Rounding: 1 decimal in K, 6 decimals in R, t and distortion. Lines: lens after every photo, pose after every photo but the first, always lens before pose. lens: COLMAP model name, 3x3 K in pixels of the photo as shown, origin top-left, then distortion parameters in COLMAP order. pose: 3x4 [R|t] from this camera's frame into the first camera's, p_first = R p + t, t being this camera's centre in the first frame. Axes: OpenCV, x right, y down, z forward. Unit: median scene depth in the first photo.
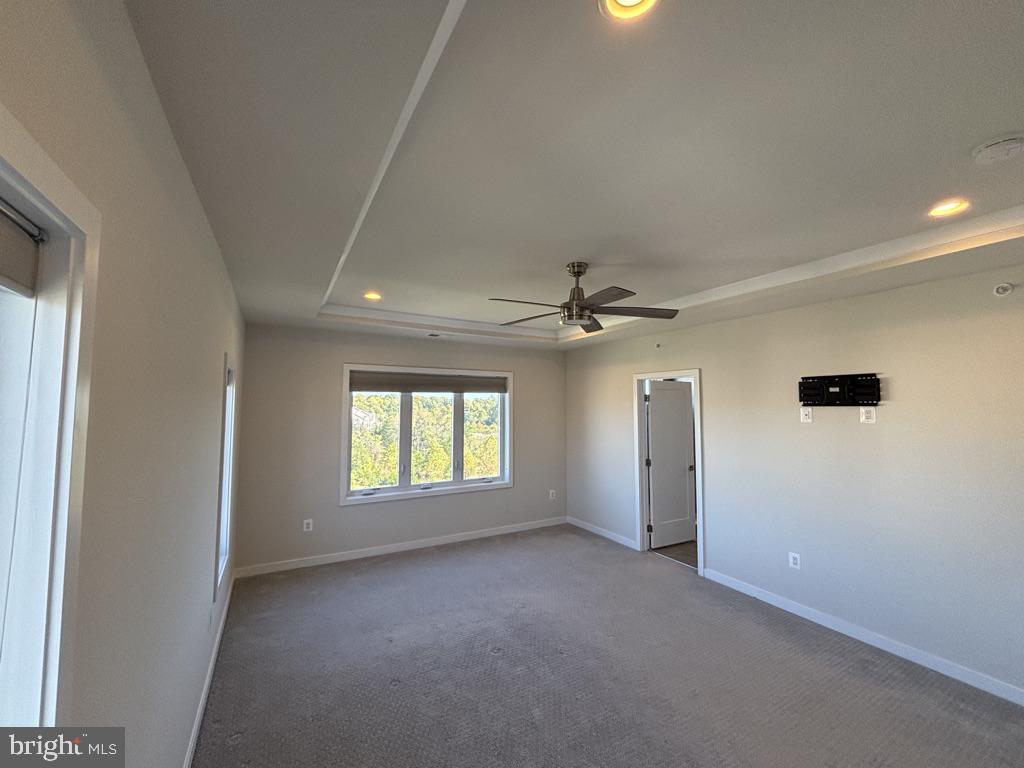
lens RADIAL K [[412.0, 0, 516.7], [0, 412.0, 377.3], [0, 0, 1]] dist [0.002729, -0.000730]
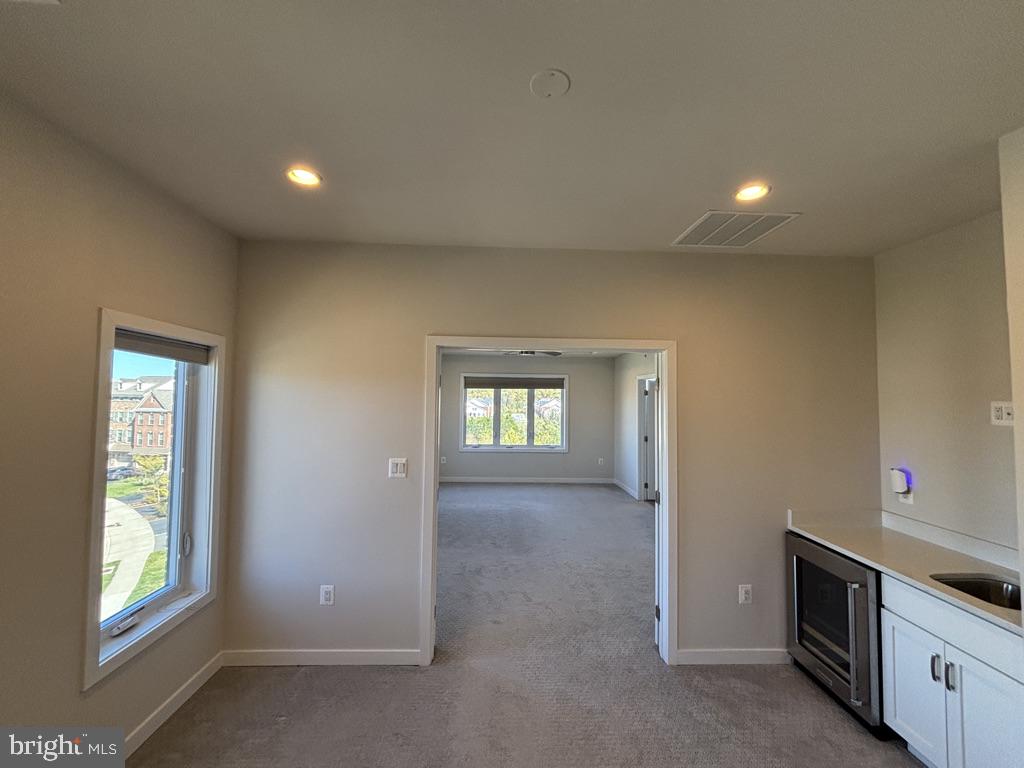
lens RADIAL K [[412.0, 0, 514.4], [0, 412.0, 378.2], [0, 0, 1]] dist [0.002729, -0.000730]
pose [[0.881571, -0.013540, -0.471858, 0.576750], [0.023931, 0.999585, 0.016026, -0.031132], [0.471445, -0.025420, 0.881529, -0.427377]]
